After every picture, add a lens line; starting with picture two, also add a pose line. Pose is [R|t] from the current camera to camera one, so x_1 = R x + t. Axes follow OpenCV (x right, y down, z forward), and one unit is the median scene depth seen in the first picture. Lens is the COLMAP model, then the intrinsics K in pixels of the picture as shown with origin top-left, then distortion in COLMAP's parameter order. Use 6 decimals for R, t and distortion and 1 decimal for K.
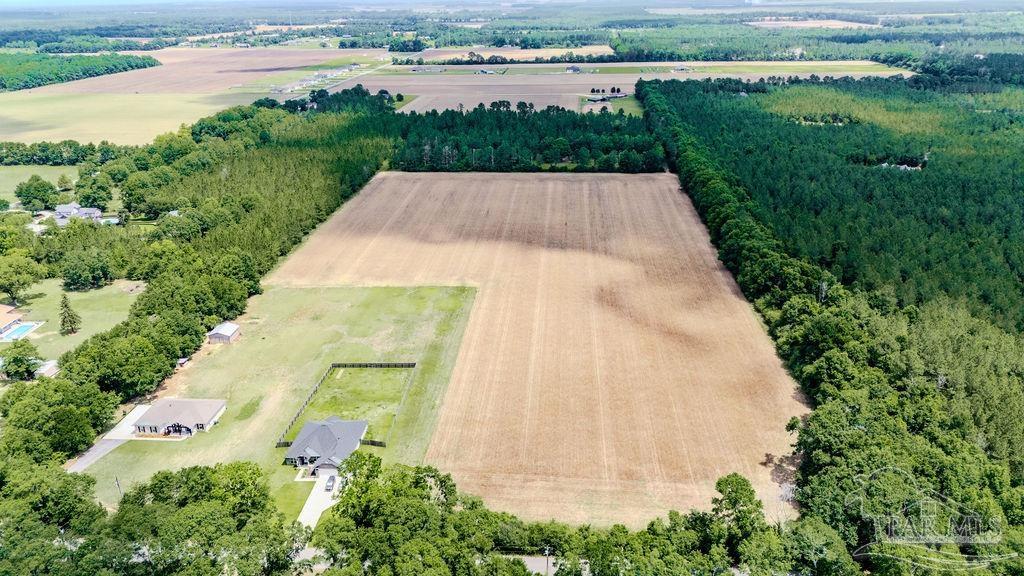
lens RADIAL K [[752.5, 0, 512.0], [0, 752.5, 288.0], [0, 0, 1]] dist [0.068796, -0.057463]
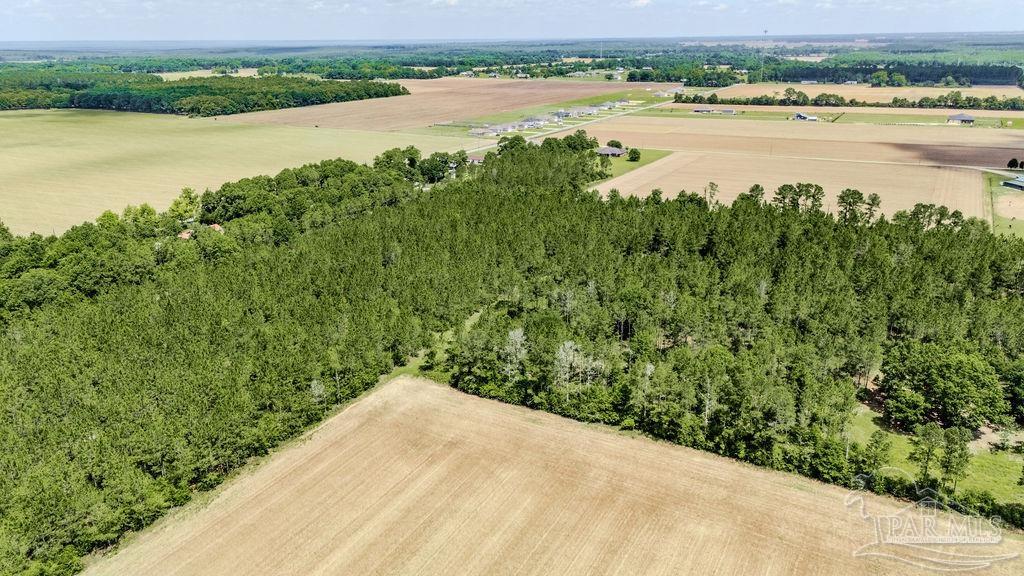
lens RADIAL K [[752.5, 0, 512.0], [0, 752.5, 288.0], [0, 0, 1]] dist [0.068796, -0.057463]
pose [[0.913531, 0.134289, -0.383963, 0.008065], [-0.151775, 0.988294, -0.015453, -0.122245], [0.377393, 0.072393, 0.923219, 0.413242]]
